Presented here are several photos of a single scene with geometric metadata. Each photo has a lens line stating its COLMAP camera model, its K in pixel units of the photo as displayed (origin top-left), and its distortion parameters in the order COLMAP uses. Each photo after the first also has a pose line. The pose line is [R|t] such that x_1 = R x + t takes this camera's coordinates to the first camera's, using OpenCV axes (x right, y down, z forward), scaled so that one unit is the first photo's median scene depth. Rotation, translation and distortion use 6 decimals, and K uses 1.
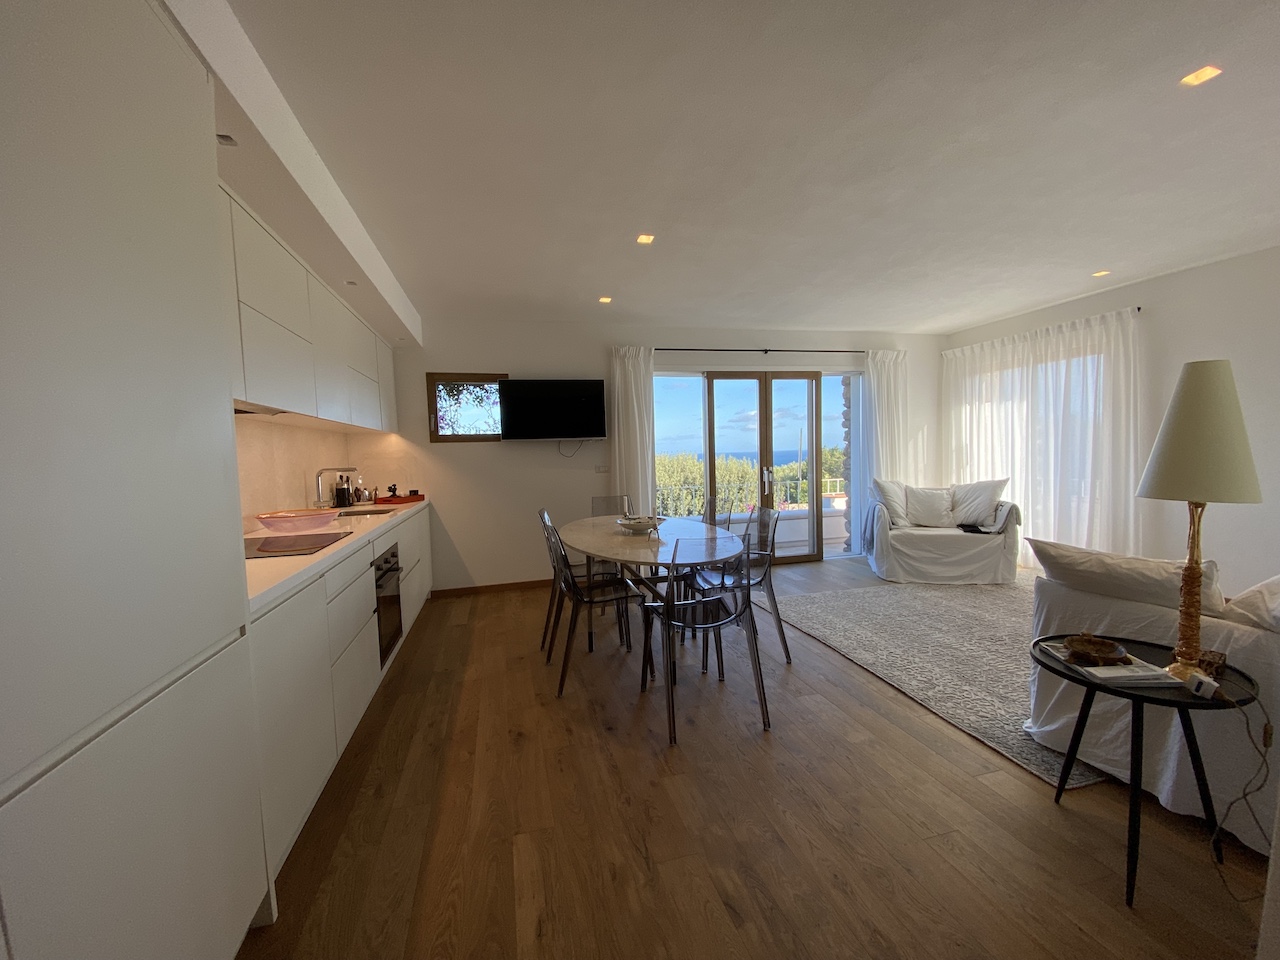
lens RADIAL K [[514.7, 0, 636.8], [0, 514.7, 484.1], [0, 0, 1]] dist [0.051184, -0.042403]
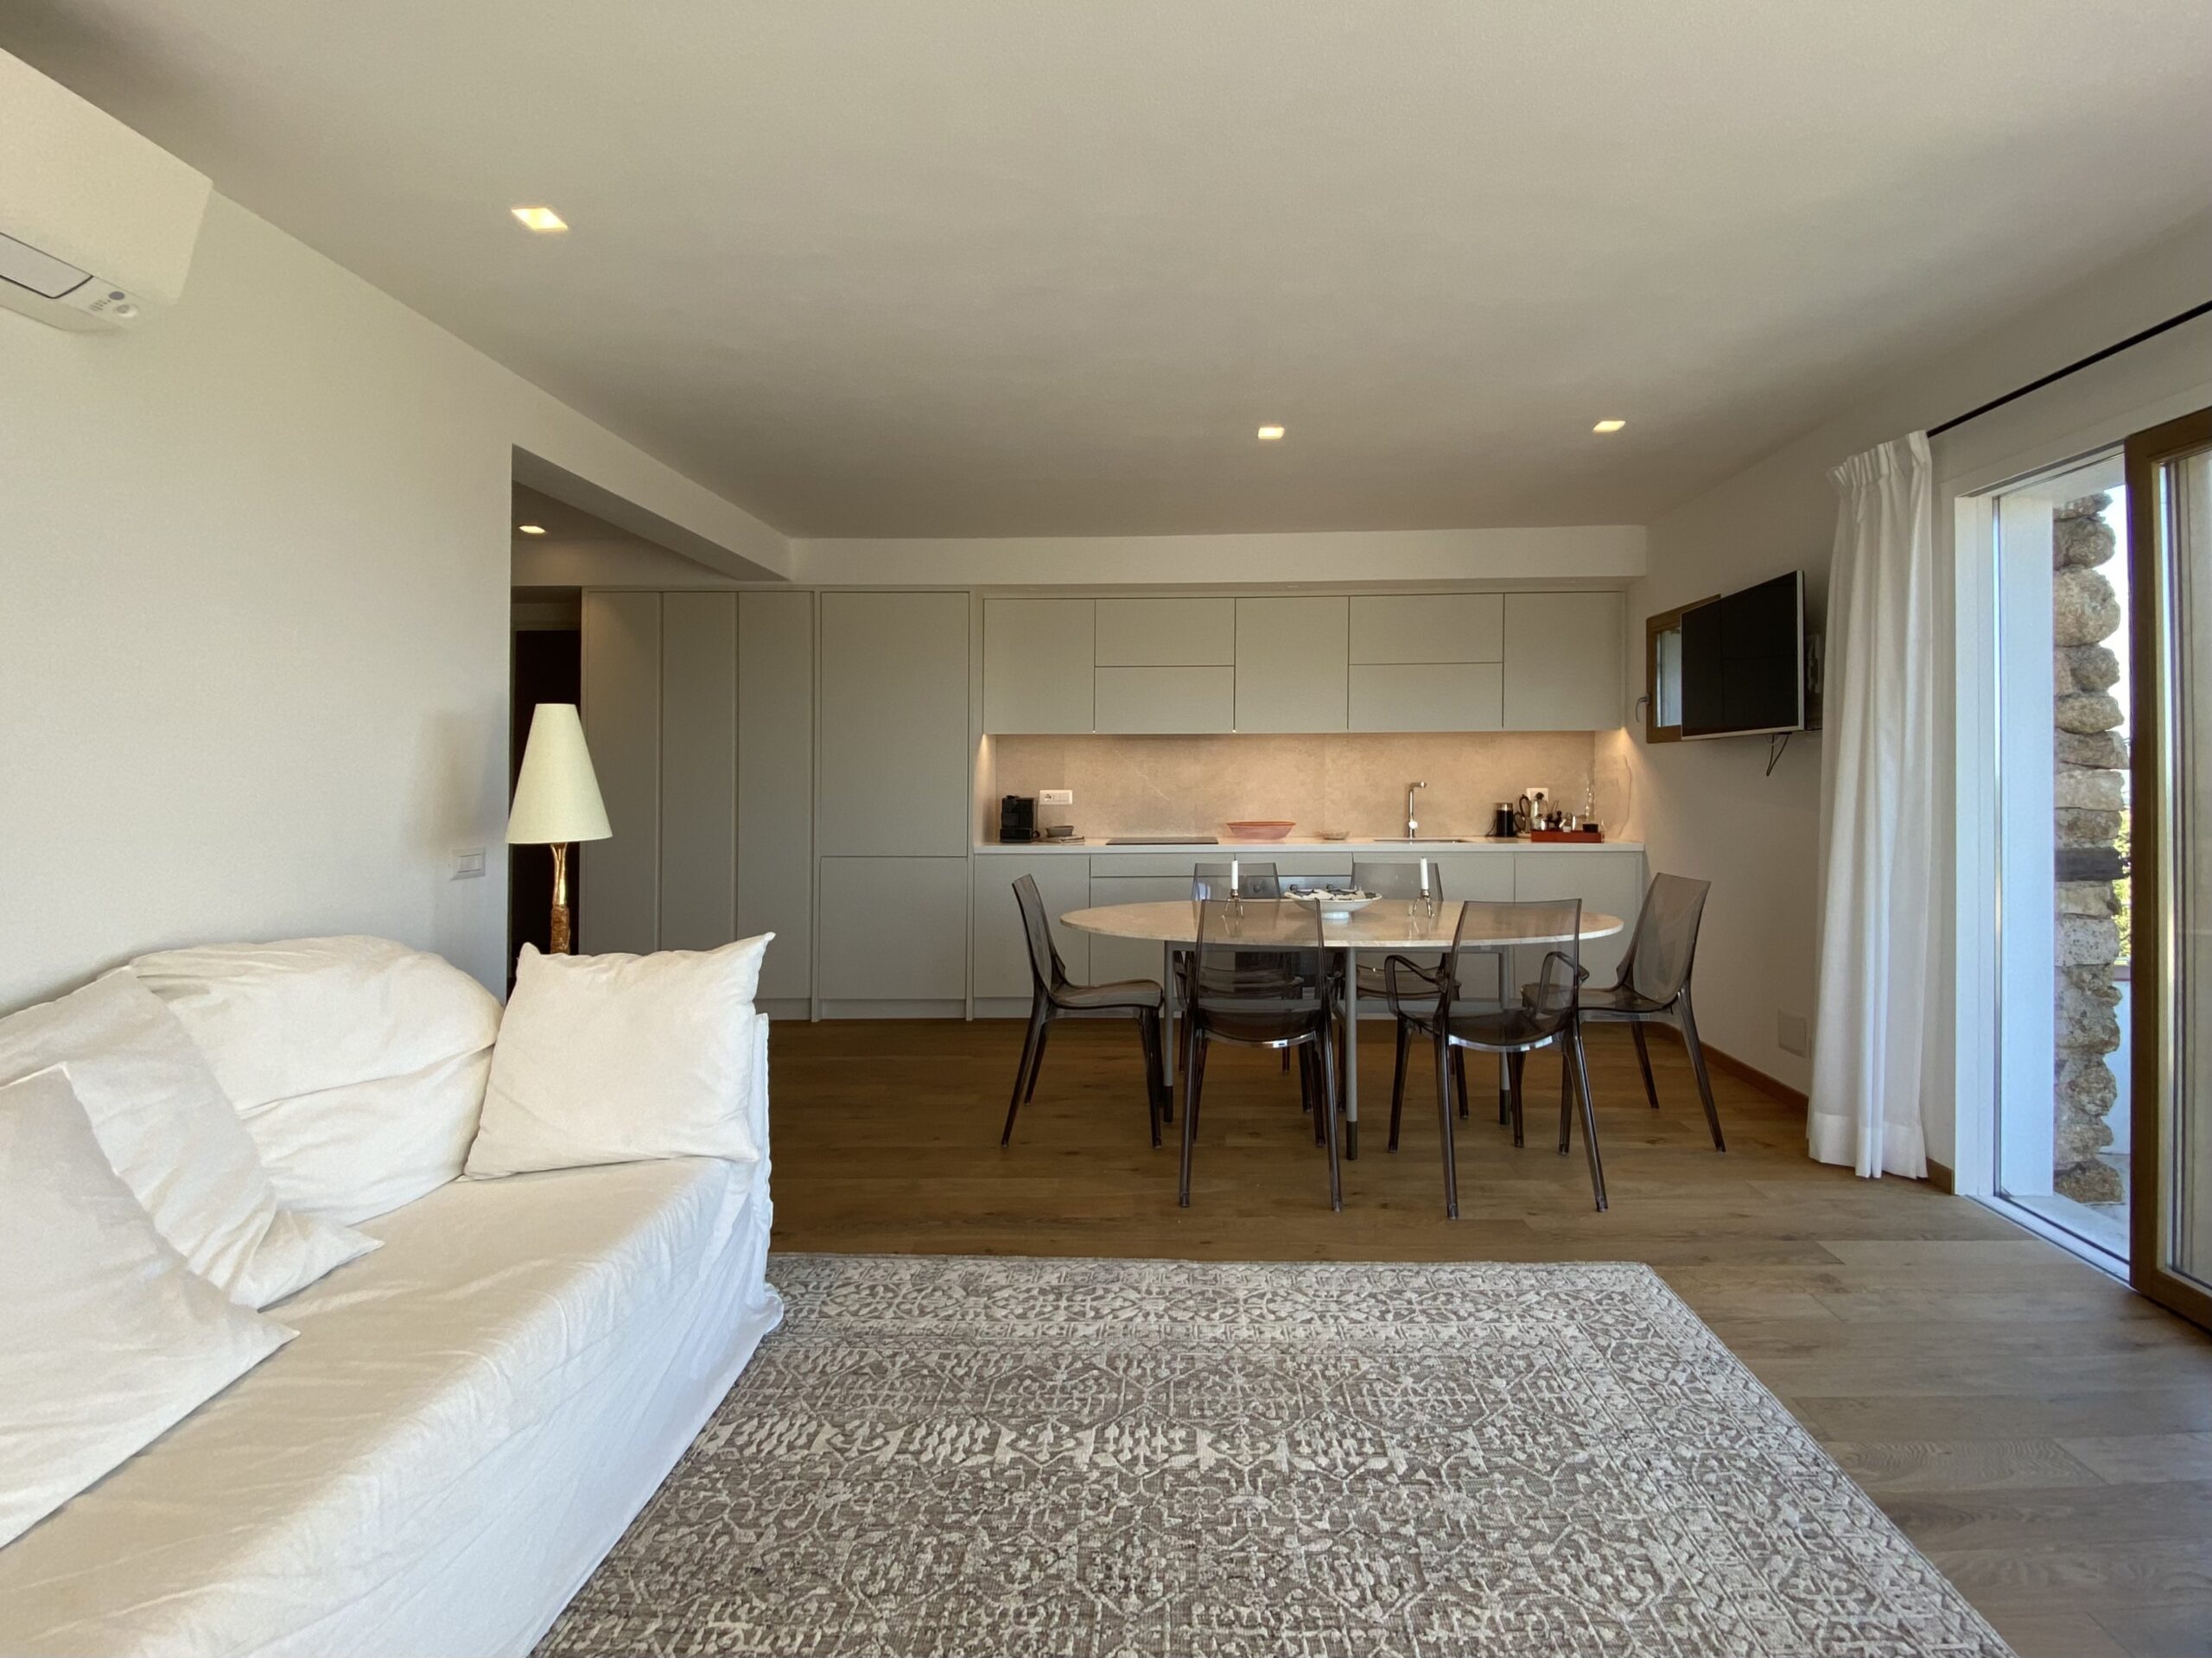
lens RADIAL K [[959.2, 0, 1135.0], [0, 959.2, 776.3], [0, 0, 1]] dist [-0.000208, -0.000021]
pose [[-0.271428, 0.028608, -0.962034, 0.794521], [-0.044897, 0.998094, 0.042348, -0.068156], [0.961411, 0.054687, -0.269626, 0.799395]]
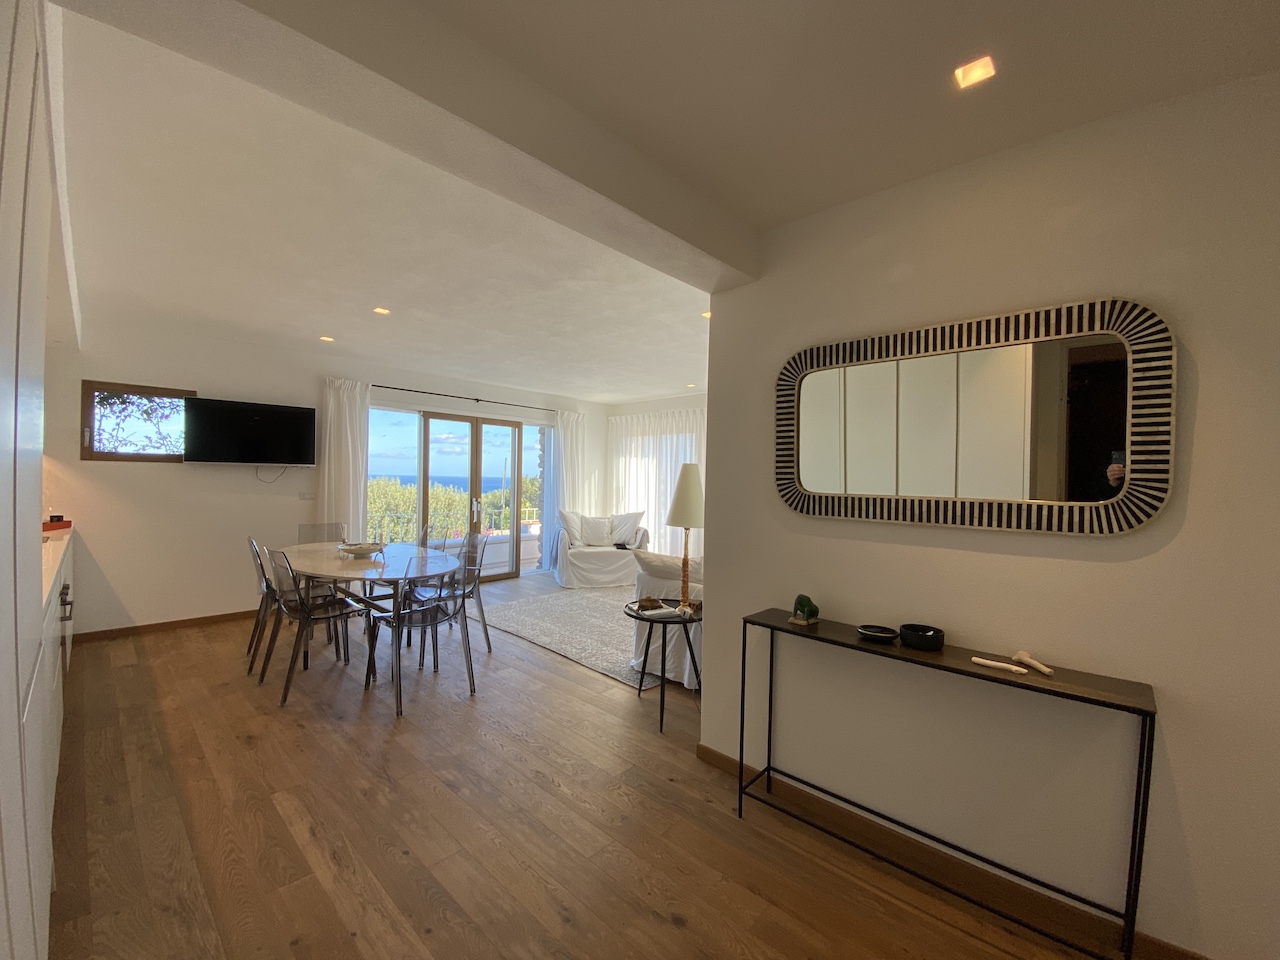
lens RADIAL K [[514.7, 0, 636.8], [0, 514.7, 484.1], [0, 0, 1]] dist [0.051184, -0.042403]
pose [[0.847420, 0.042195, 0.529243, -0.070407], [-0.015359, 0.998368, -0.055005, -0.007965], [-0.530700, 0.038484, 0.846686, -0.216991]]
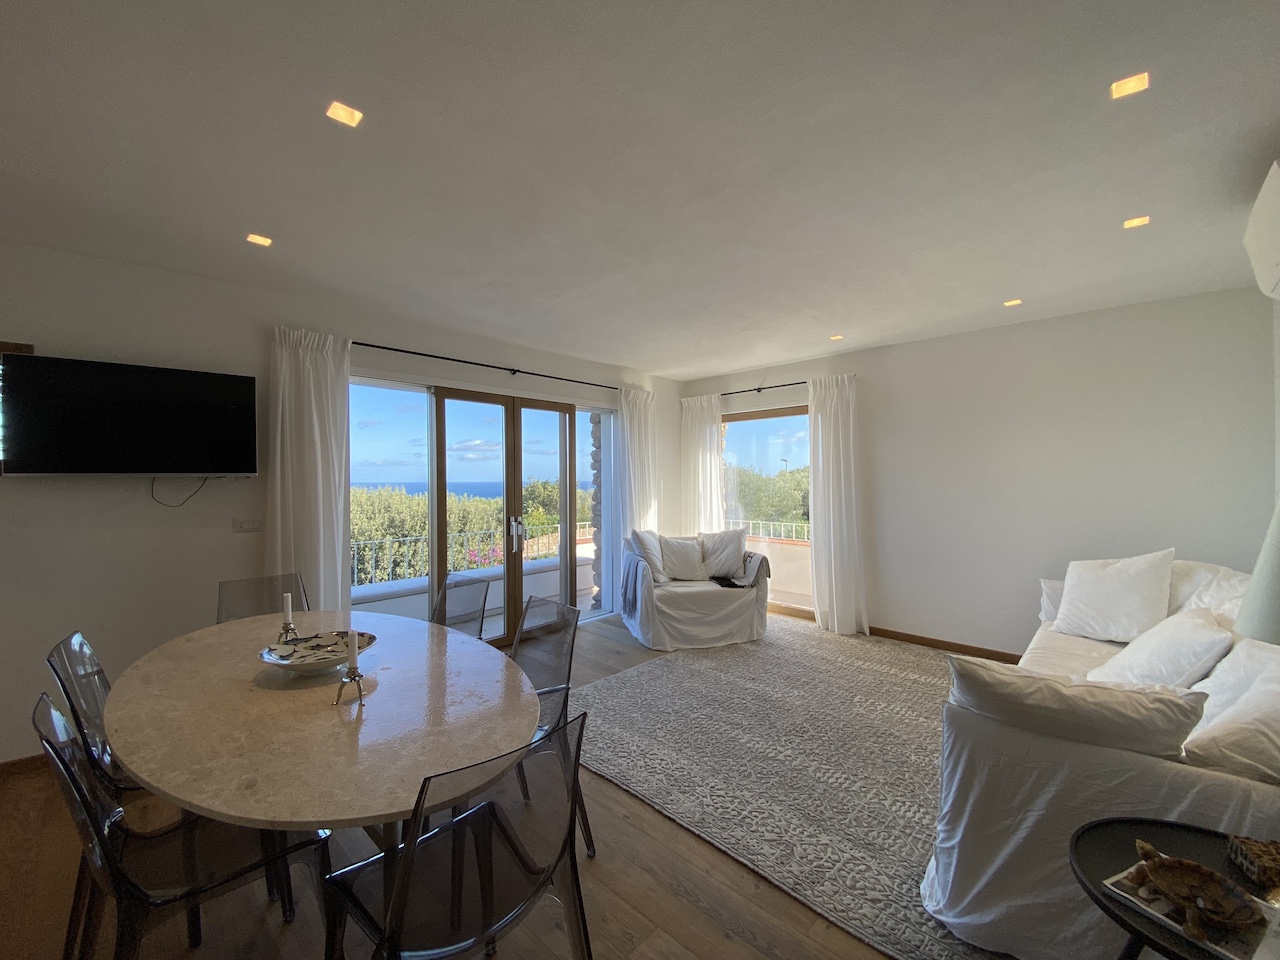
lens RADIAL K [[512.3, 0, 638.5], [0, 512.3, 482.8], [0, 0, 1]] dist [0.040215, -0.031329]
pose [[0.851717, 0.024537, 0.523427, 0.003018], [0.007961, 0.998182, -0.059748, -0.043951], [-0.523941, 0.055055, 0.849973, 0.281889]]
